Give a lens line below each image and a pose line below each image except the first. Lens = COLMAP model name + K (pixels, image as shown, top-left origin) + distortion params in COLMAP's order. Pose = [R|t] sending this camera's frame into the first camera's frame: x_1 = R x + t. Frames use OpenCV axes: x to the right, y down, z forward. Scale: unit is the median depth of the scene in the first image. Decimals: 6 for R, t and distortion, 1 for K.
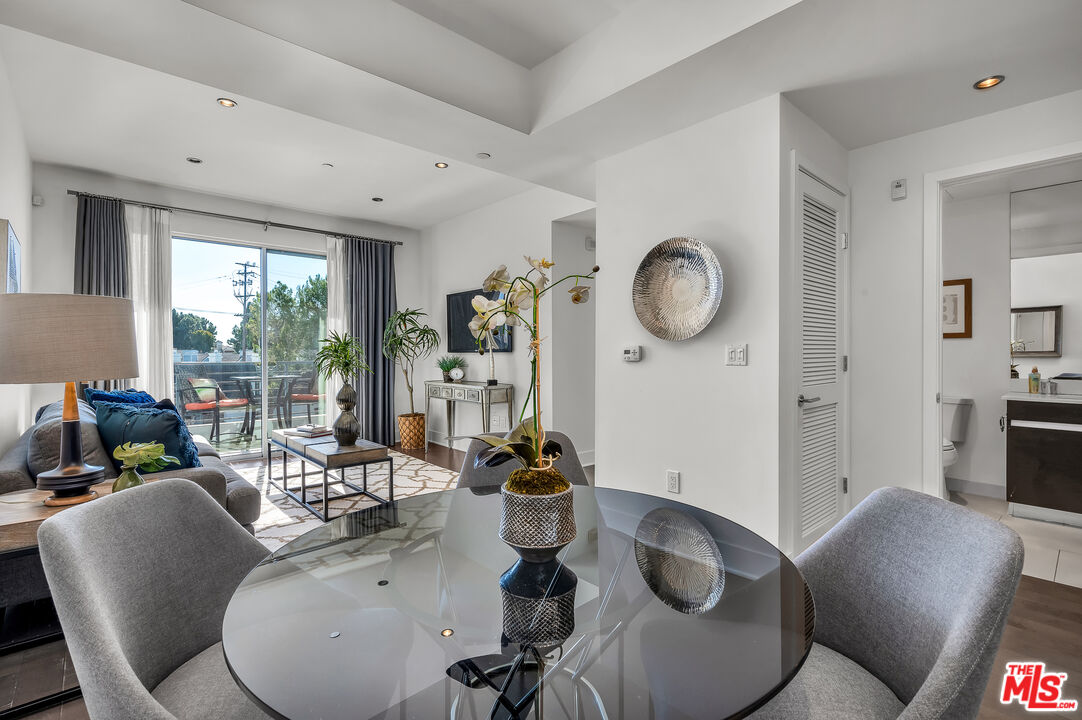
lens RADIAL K [[507.6, 0, 534.9], [0, 507.6, 351.1], [0, 0, 1]] dist [0.001863, -0.000215]
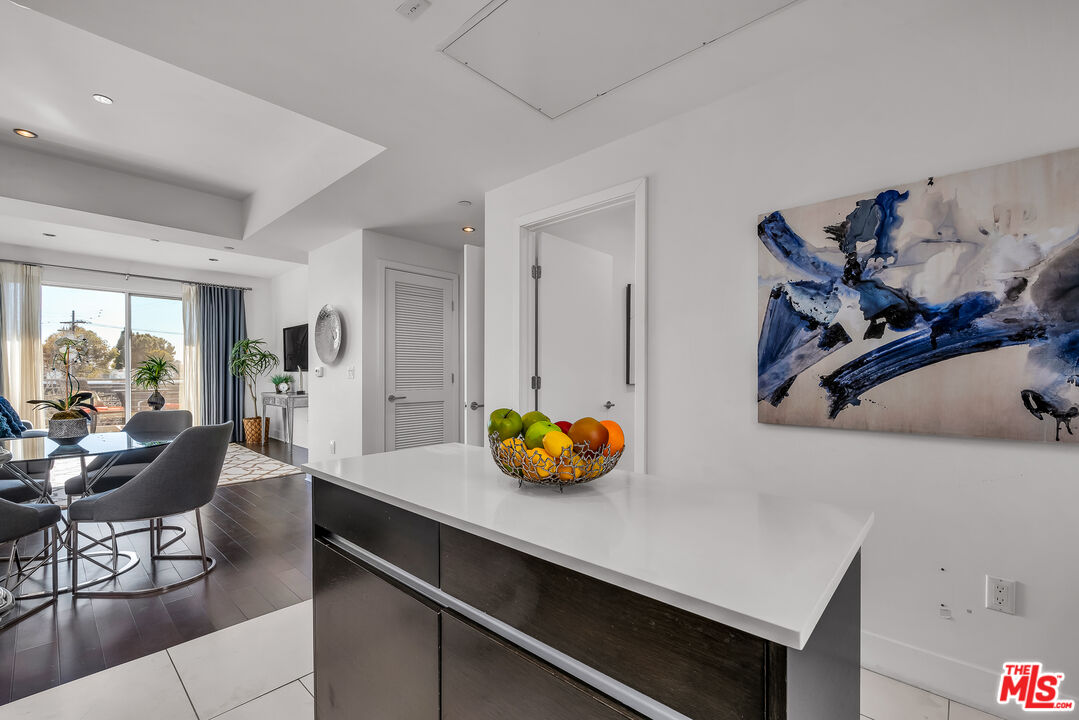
lens RADIAL K [[451.6, 0, 529.2], [0, 451.6, 373.9], [0, 0, 1]] dist [0.007373, -0.000640]
pose [[0.994849, -0.000524, 0.101370, 0.371155], [-0.000313, 0.999966, 0.008233, -0.000710], [-0.101371, -0.008223, 0.994815, -0.273261]]
